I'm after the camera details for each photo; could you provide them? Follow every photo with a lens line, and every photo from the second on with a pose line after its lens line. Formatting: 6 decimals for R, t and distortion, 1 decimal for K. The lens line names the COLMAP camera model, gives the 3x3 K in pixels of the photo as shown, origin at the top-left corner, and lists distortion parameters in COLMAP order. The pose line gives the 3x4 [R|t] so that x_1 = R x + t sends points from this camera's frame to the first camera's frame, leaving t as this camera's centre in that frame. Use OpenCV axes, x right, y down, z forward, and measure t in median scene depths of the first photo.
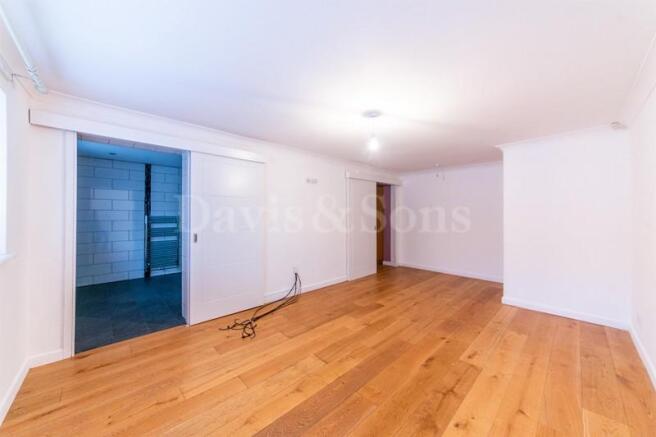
lens RADIAL K [[238.7, 0, 329.3], [0, 238.7, 214.4], [0, 0, 1]] dist [-0.001832, -0.000502]
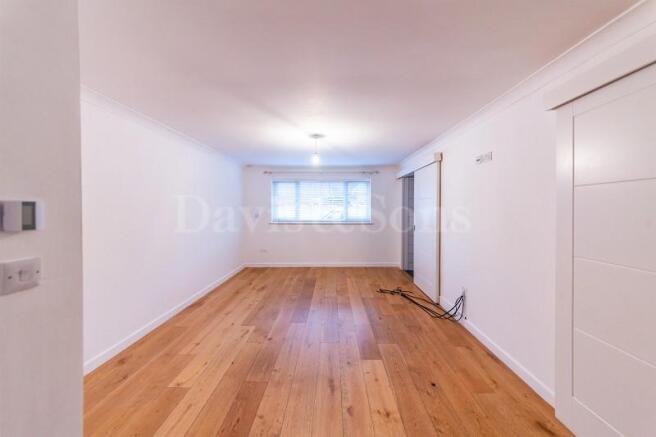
lens RADIAL K [[238.7, 0, 328.4], [0, 238.7, 212.4], [0, 0, 1]] dist [-0.001832, -0.000502]
pose [[-0.691767, 0.008485, -0.722071, 0.848932], [-0.004129, 0.999868, 0.015704, -0.017249], [0.722109, 0.013845, -0.691640, 1.539574]]
